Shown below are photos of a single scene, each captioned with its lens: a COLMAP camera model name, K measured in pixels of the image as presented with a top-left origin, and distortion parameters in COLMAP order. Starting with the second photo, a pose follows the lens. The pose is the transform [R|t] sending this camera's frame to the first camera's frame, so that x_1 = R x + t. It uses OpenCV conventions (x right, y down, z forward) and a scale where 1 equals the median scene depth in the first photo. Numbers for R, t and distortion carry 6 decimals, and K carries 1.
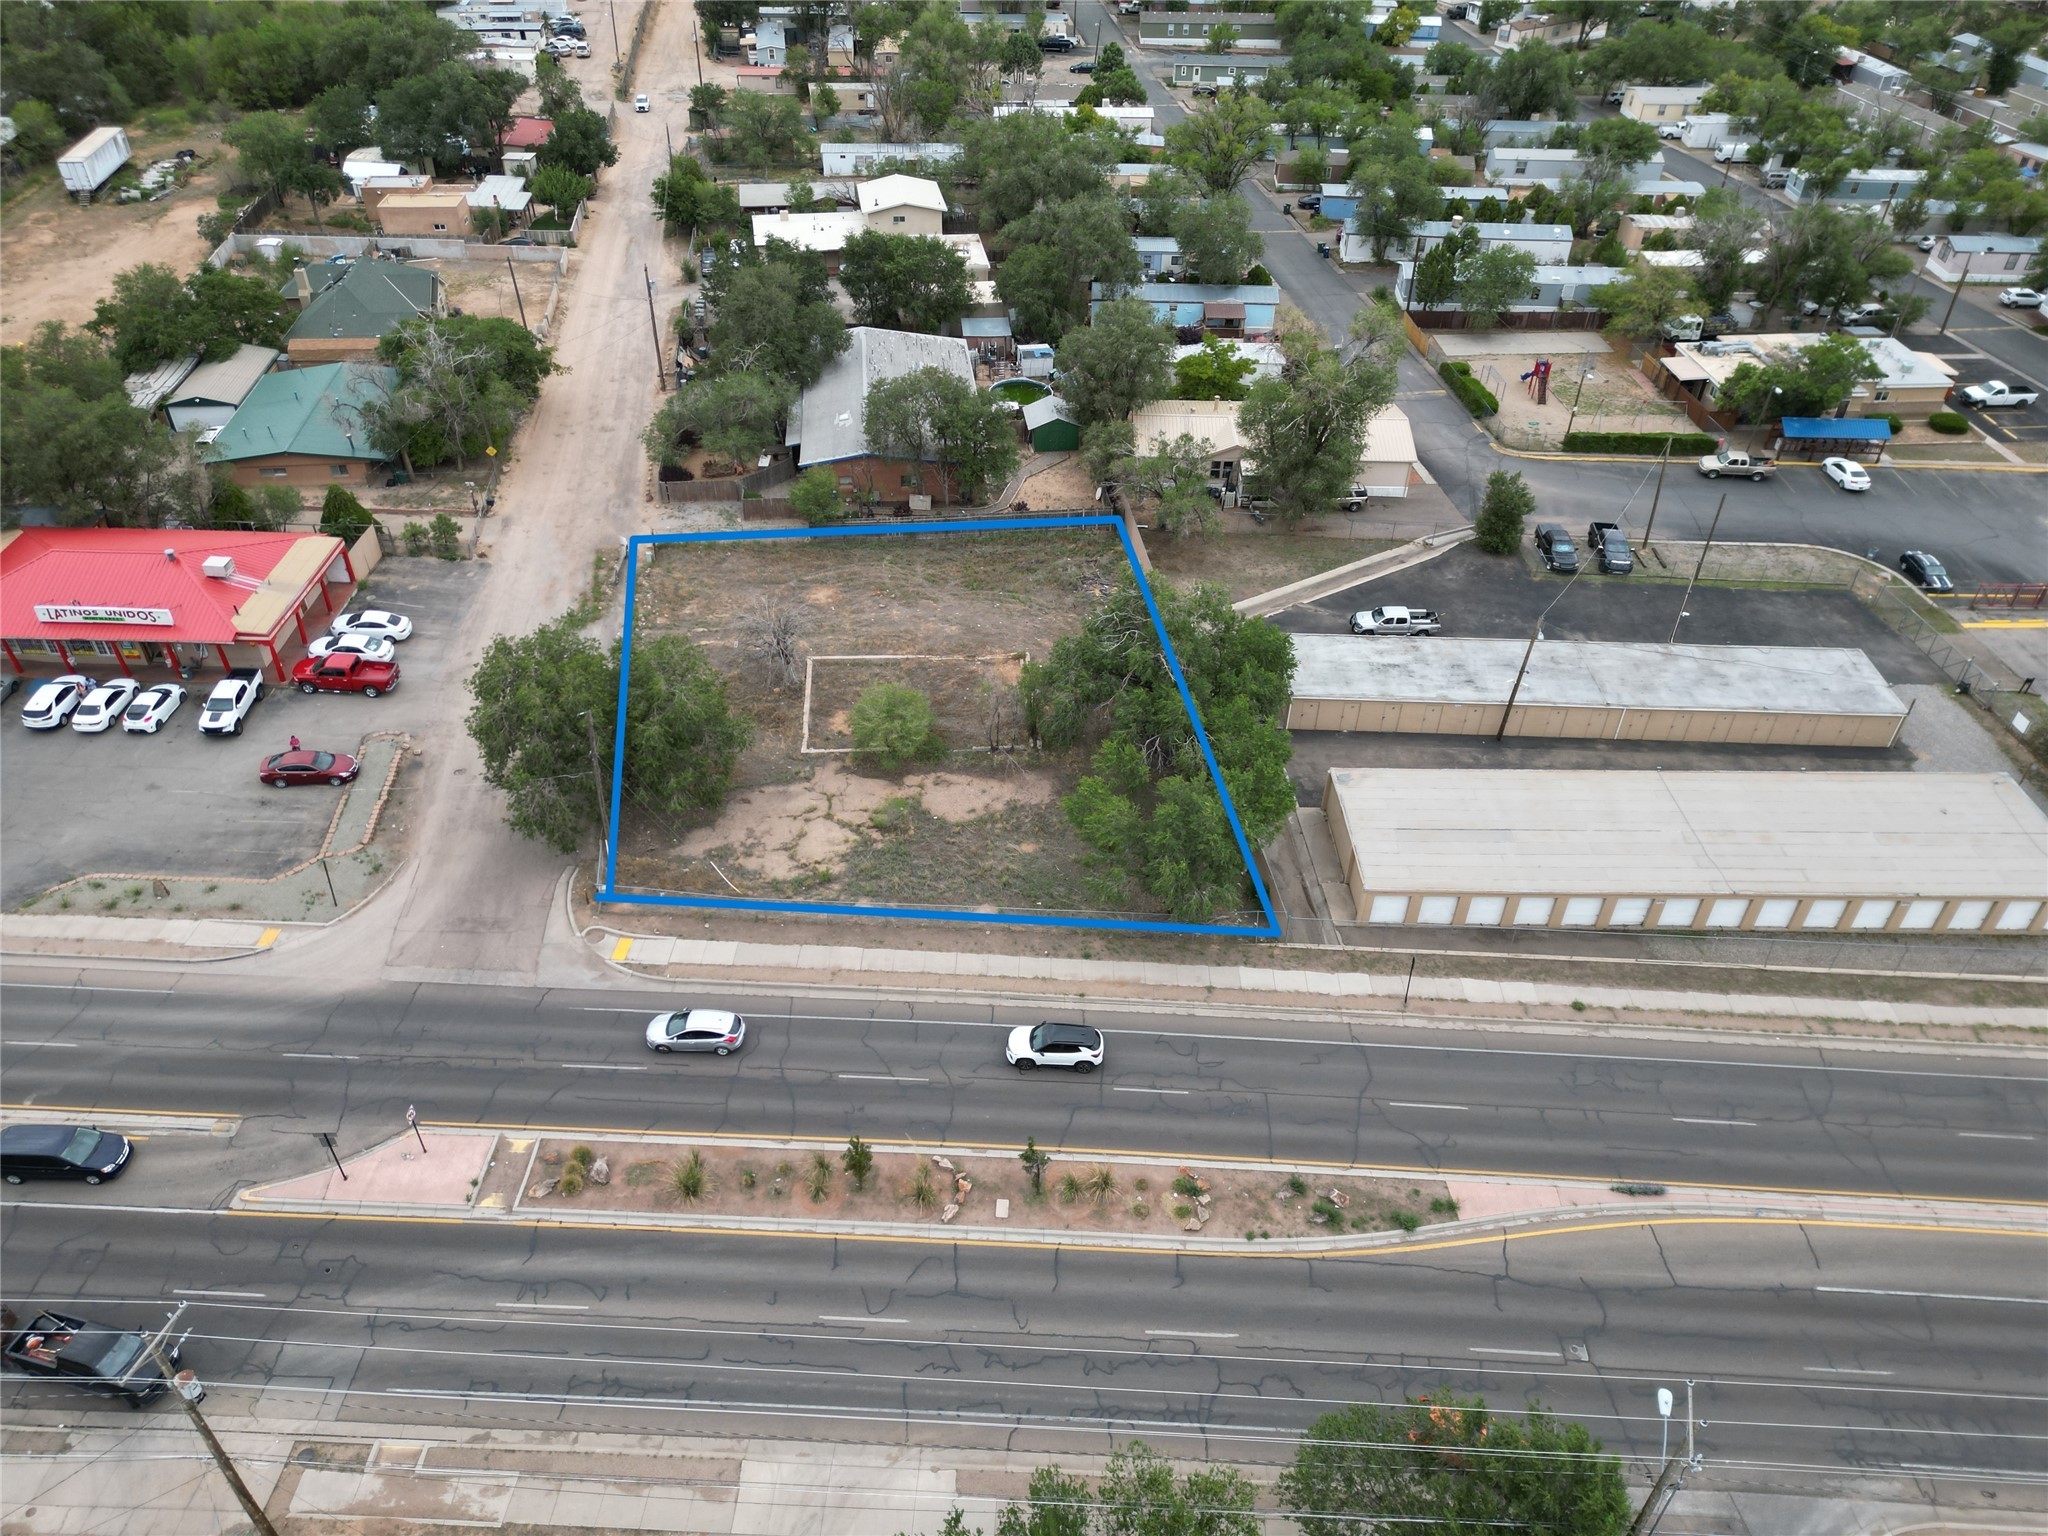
lens RADIAL K [[1429.9, 0, 1025.5], [0, 1429.9, 764.6], [0, 0, 1]] dist [0.080021, -0.076246]
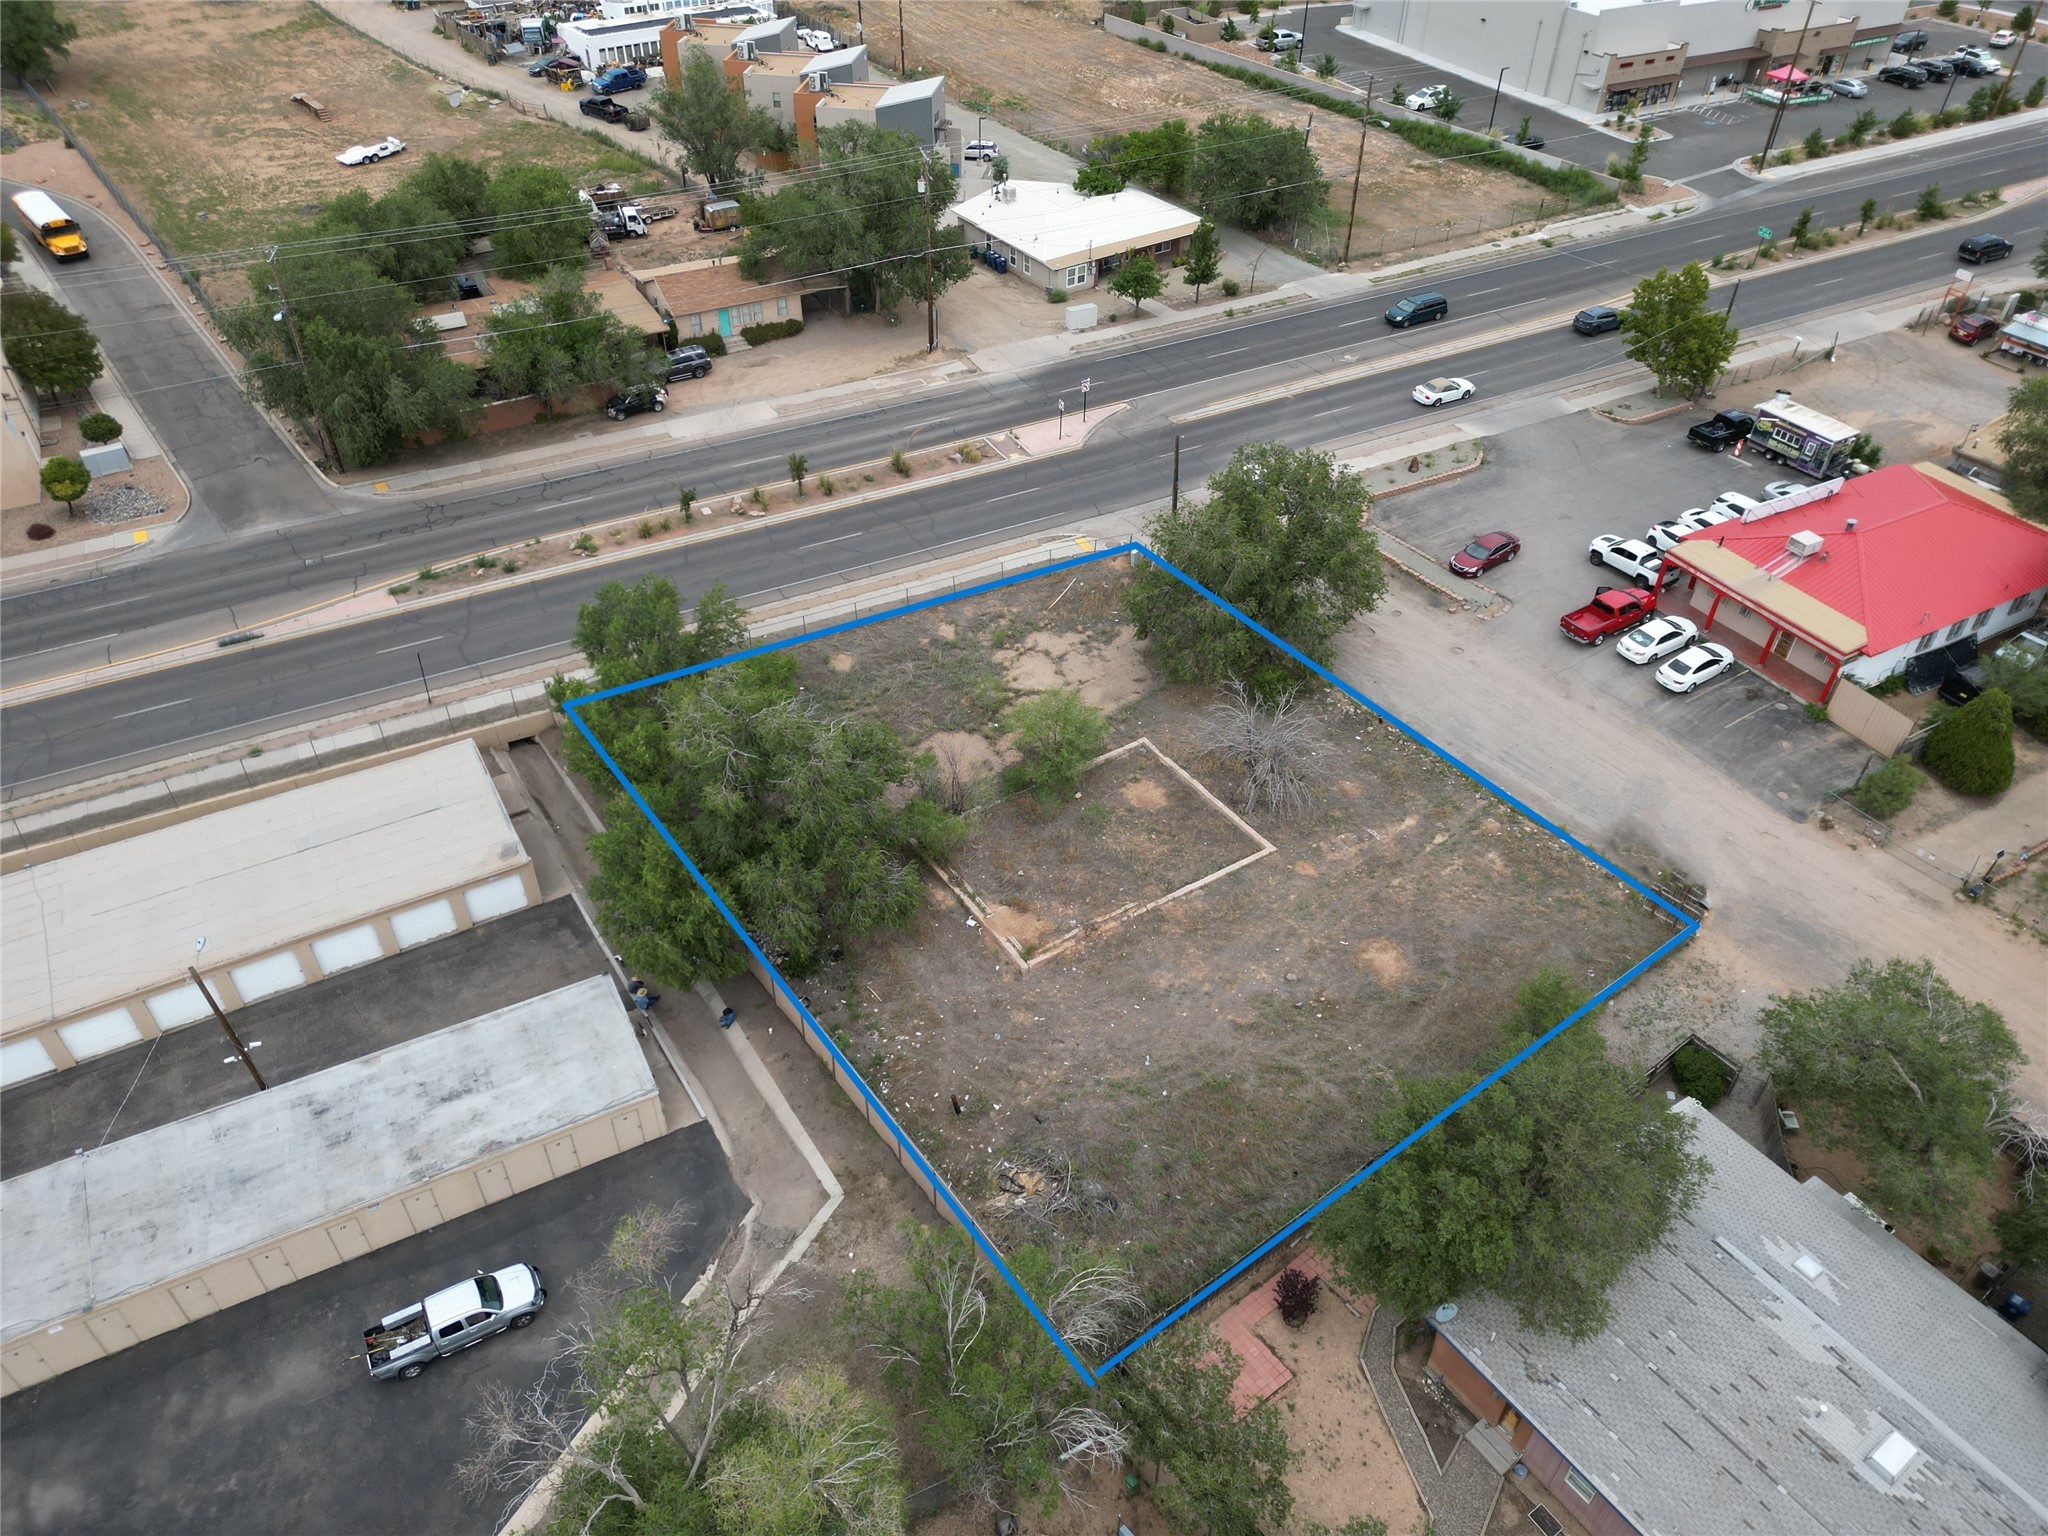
lens RADIAL K [[1429.9, 0, 1025.5], [0, 1429.9, 764.6], [0, 0, 1]] dist [0.080021, -0.076246]
pose [[-0.868264, 0.295846, -0.398238, 0.273033], [-0.328784, 0.257980, 0.908486, -0.809650], [0.371509, 0.919740, -0.126725, 1.142439]]
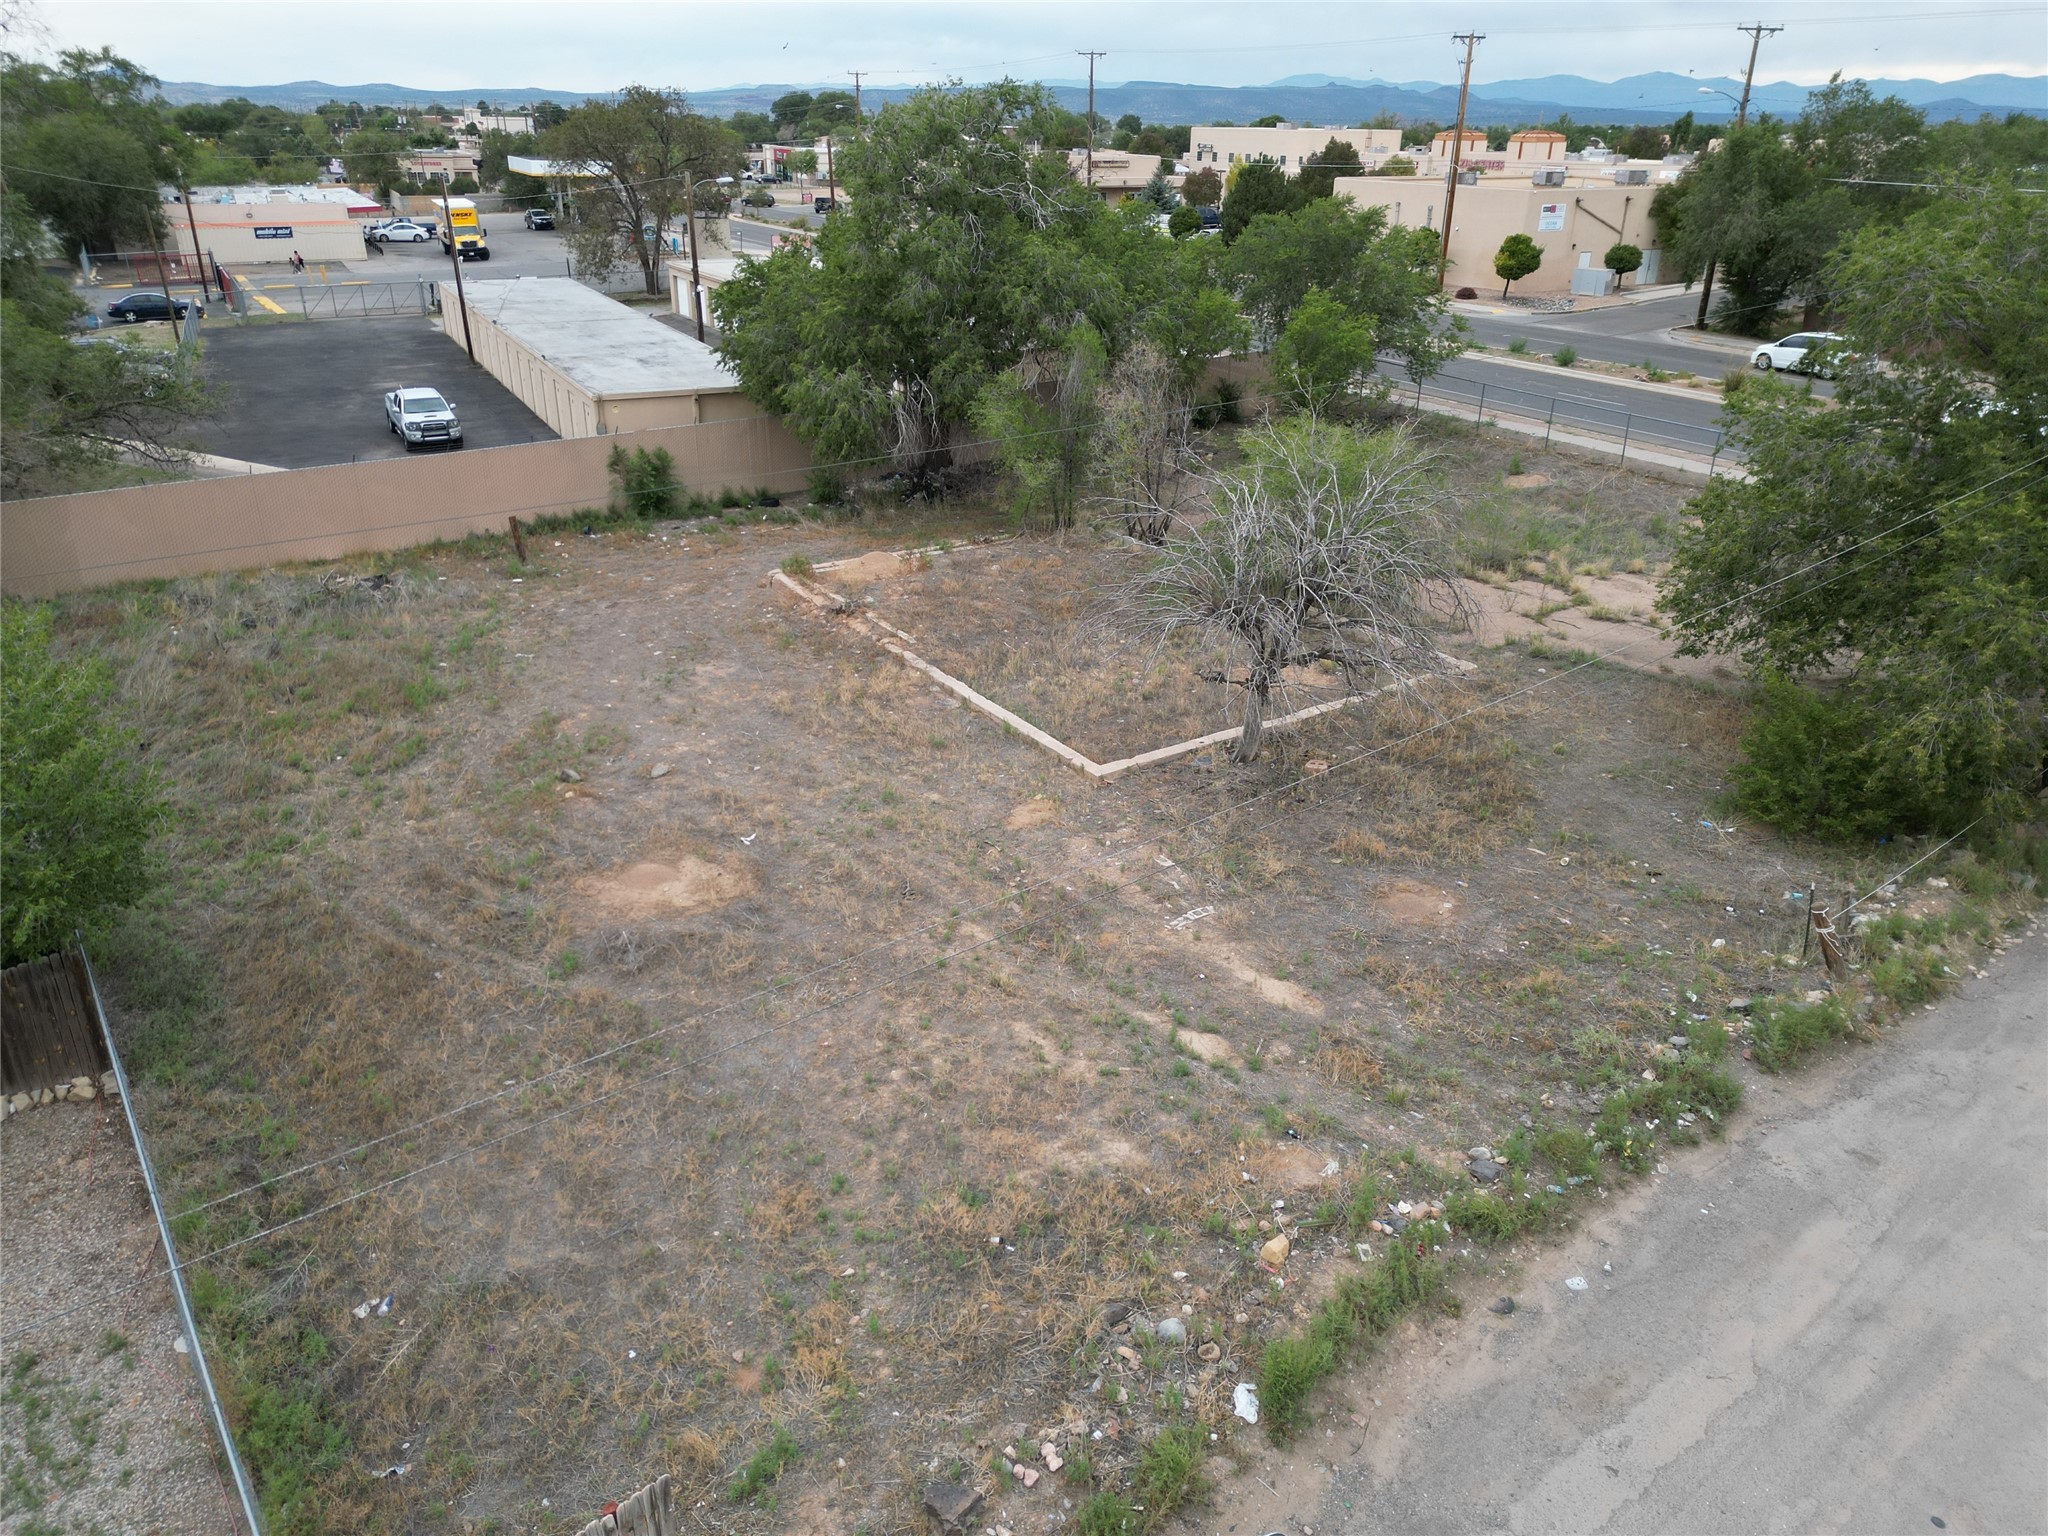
lens RADIAL K [[1425.1, 0, 1025.0], [0, 1425.1, 767.5], [0, 0, 1]] dist [0.091619, -0.094464]
pose [[-0.496145, -0.379577, 0.780872, -0.406915], [0.522086, 0.588183, 0.617631, -0.287314], [-0.693734, 0.714117, -0.093652, 1.175195]]
